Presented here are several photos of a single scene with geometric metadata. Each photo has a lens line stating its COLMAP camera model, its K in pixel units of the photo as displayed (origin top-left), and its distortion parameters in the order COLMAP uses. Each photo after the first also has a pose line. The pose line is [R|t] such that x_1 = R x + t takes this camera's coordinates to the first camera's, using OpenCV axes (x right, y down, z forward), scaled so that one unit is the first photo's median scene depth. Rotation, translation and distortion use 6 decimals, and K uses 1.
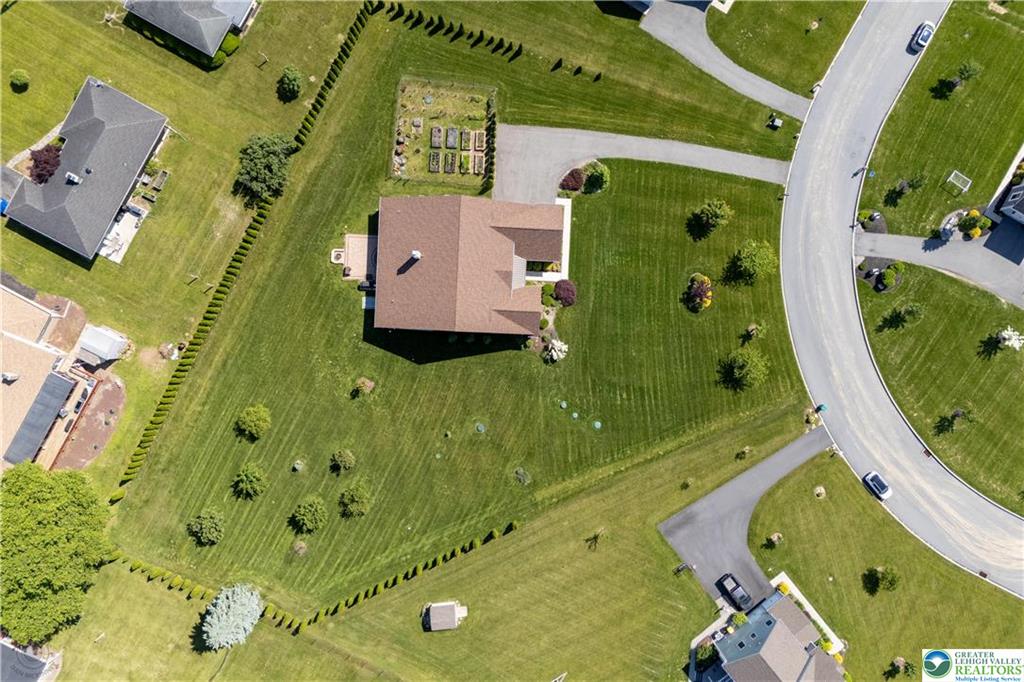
lens RADIAL K [[742.2, 0, 513.9], [0, 742.2, 342.7], [0, 0, 1]] dist [0.072575, -0.060243]
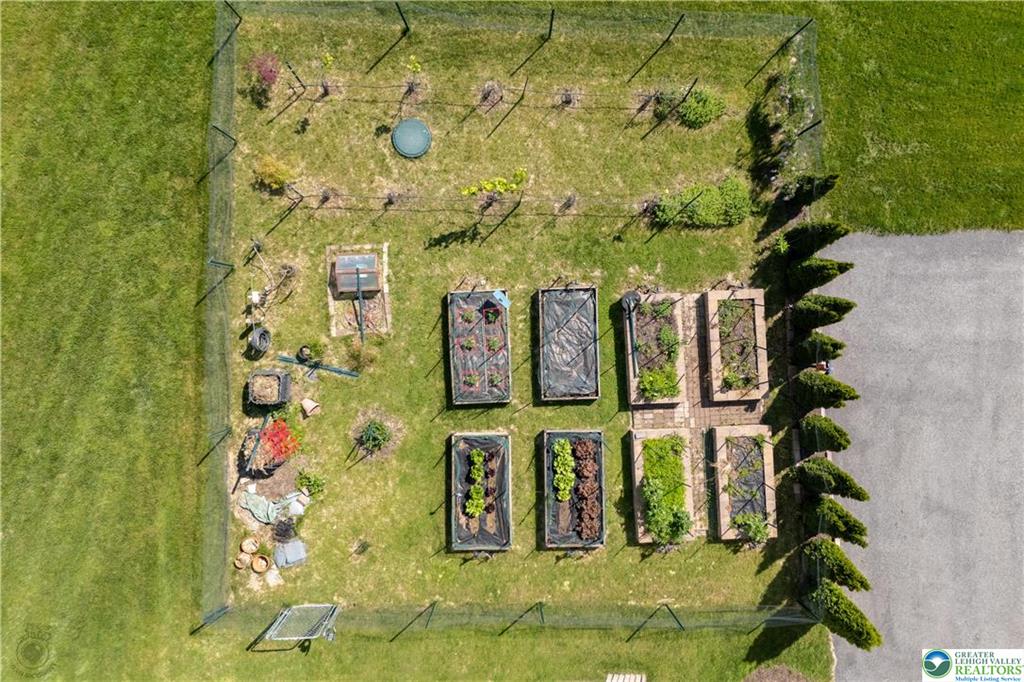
lens RADIAL K [[742.2, 0, 512.1], [0, 742.2, 341.6], [0, 0, 1]] dist [0.072575, -0.060243]
pose [[0.996491, -0.082091, -0.016325, -0.092548], [0.081943, 0.996592, -0.009500, -0.274502], [0.017050, 0.008129, 0.999822, 0.830204]]
